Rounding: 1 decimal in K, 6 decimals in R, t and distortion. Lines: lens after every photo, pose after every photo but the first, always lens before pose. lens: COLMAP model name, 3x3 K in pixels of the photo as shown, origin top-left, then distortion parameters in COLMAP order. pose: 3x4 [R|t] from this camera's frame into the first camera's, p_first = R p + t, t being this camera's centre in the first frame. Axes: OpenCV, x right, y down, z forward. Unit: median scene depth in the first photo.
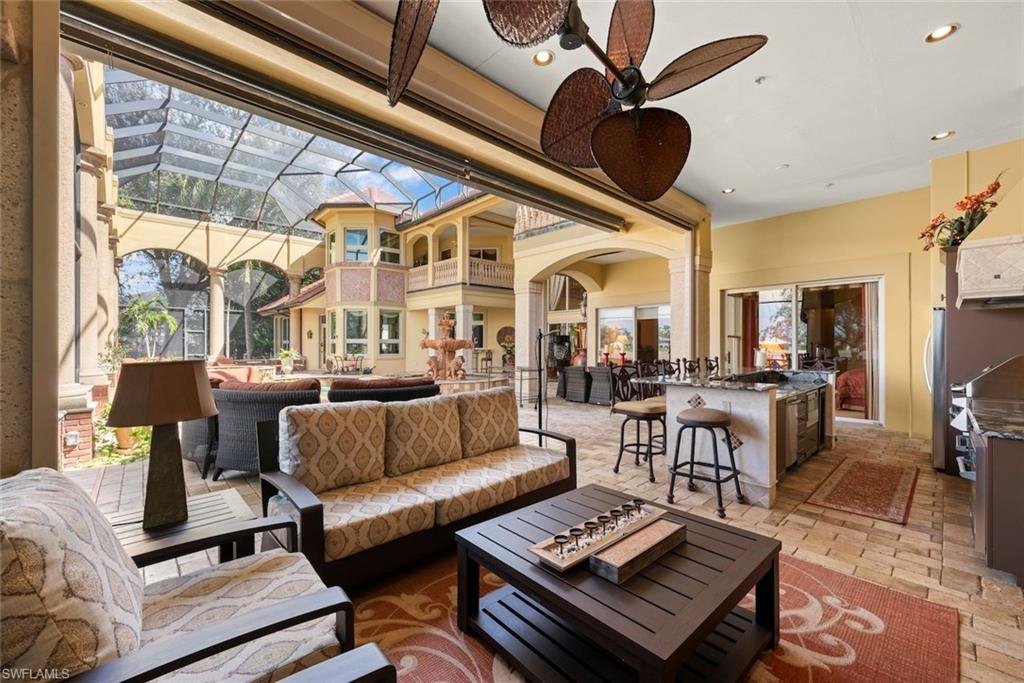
lens RADIAL K [[399.2, 0, 510.7], [0, 399.2, 343.3], [0, 0, 1]] dist [-0.003151, -0.000214]
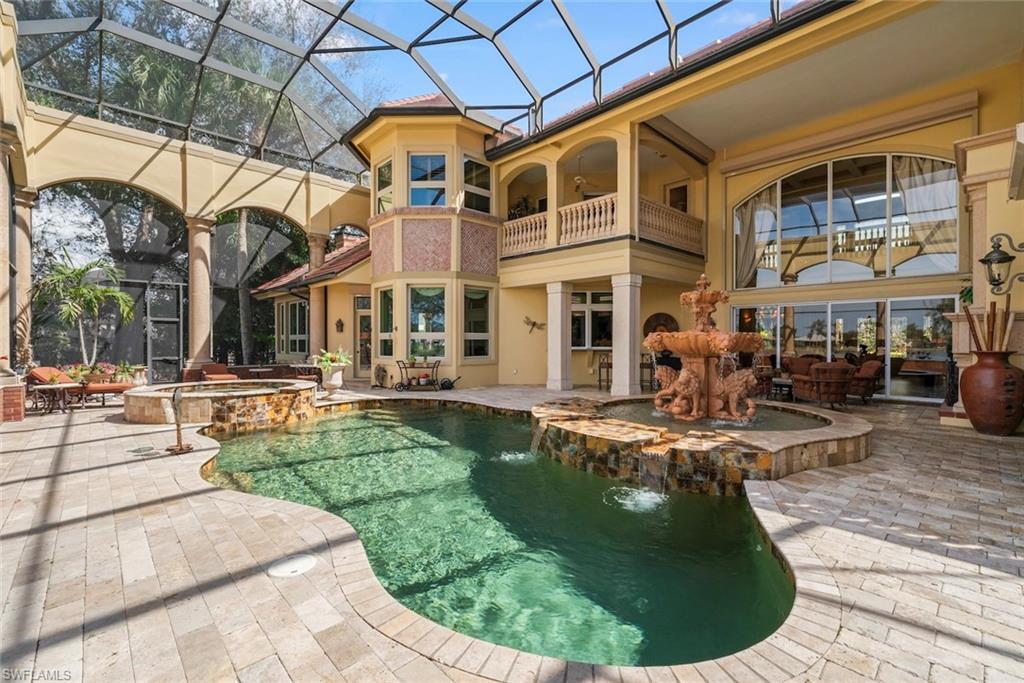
lens RADIAL K [[443.2, 0, 510.3], [0, 443.2, 342.0], [0, 0, 1]] dist [0.002539, 0.000741]
pose [[0.999969, 0.002167, 0.007539, -0.259520], [-0.002208, 0.999983, 0.005431, -0.000145], [-0.007527, -0.005447, 0.999957, 0.307762]]
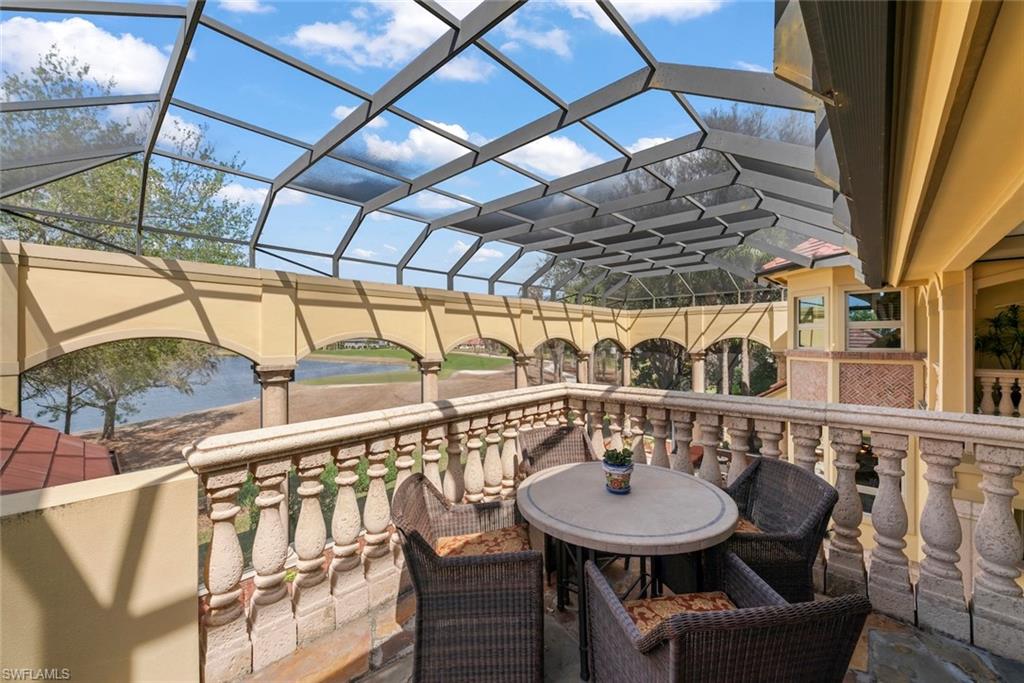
lens RADIAL K [[399.2, 0, 510.0], [0, 399.2, 343.7], [0, 0, 1]] dist [-0.003151, -0.000214]
pose [[0.084942, 0.003511, -0.996380, 0.199284], [0.004040, 0.999984, 0.003868, -0.214813], [0.996378, -0.004354, 0.084926, 0.465934]]
